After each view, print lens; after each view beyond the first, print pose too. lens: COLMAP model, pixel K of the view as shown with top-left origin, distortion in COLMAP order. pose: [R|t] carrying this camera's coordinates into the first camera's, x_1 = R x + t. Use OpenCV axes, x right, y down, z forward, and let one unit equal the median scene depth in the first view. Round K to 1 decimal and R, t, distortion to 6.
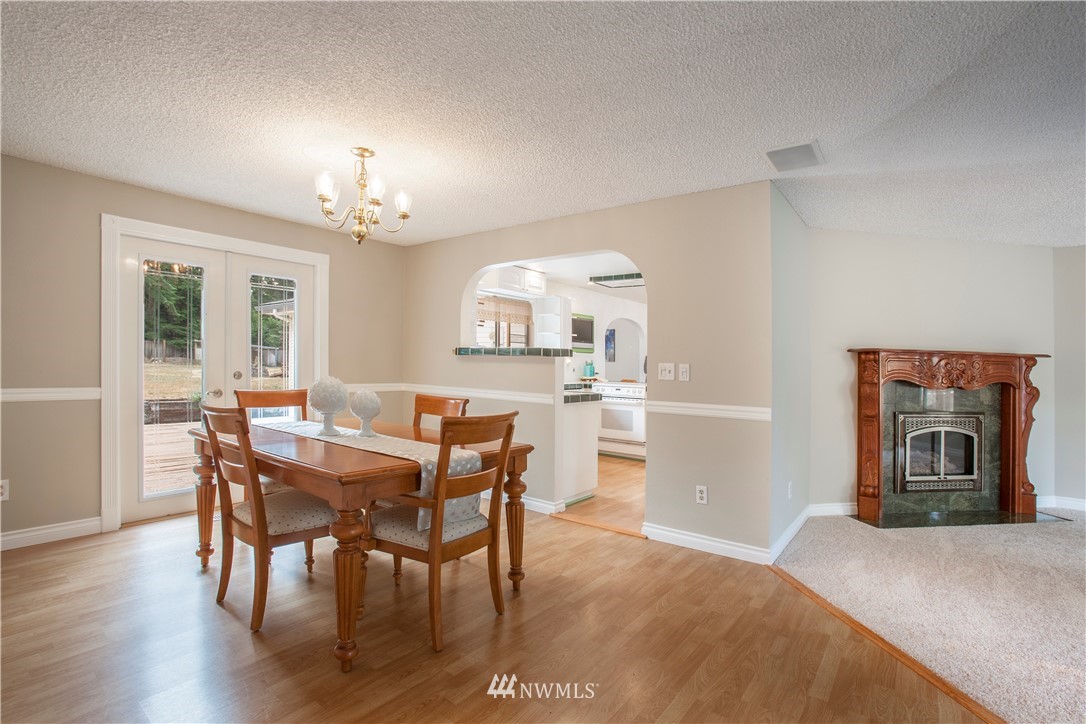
lens RADIAL K [[506.3, 0, 544.1], [0, 506.3, 342.6], [0, 0, 1]] dist [-0.090877, 0.027931]
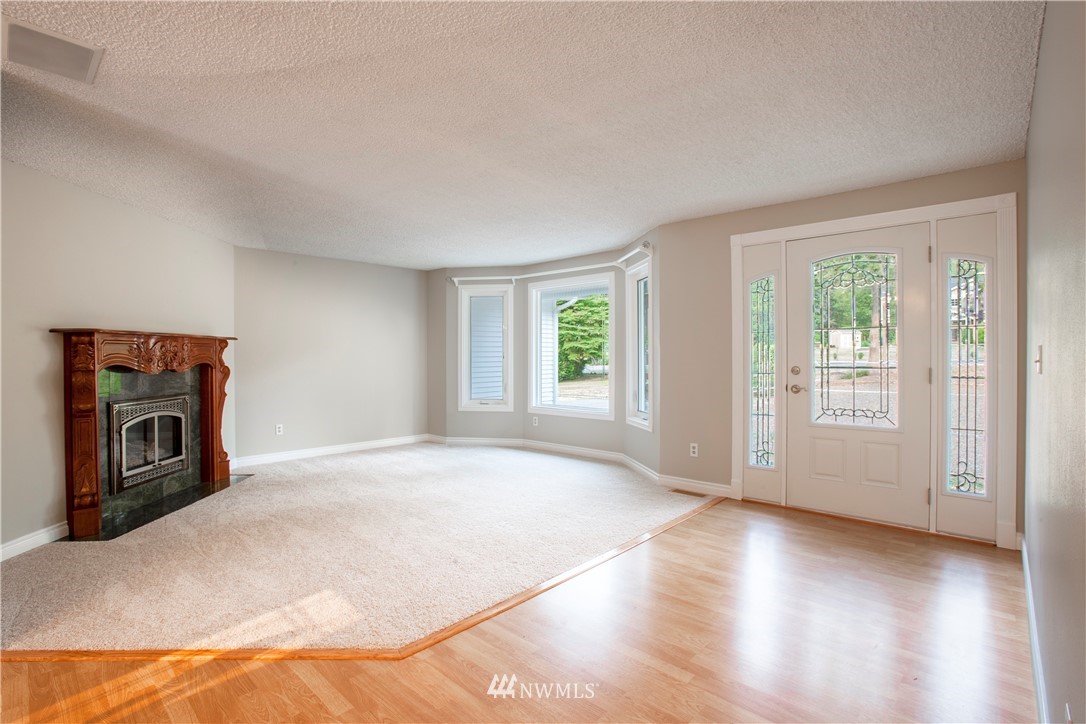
lens RADIAL K [[506.3, 0, 544.1], [0, 506.3, 342.6], [0, 0, 1]] dist [-0.090877, 0.027931]
pose [[0.070575, -0.005965, 0.997489, -0.075981], [-0.030483, 0.999502, 0.008134, 0.005125], [-0.997041, -0.030980, 0.070358, 0.165978]]
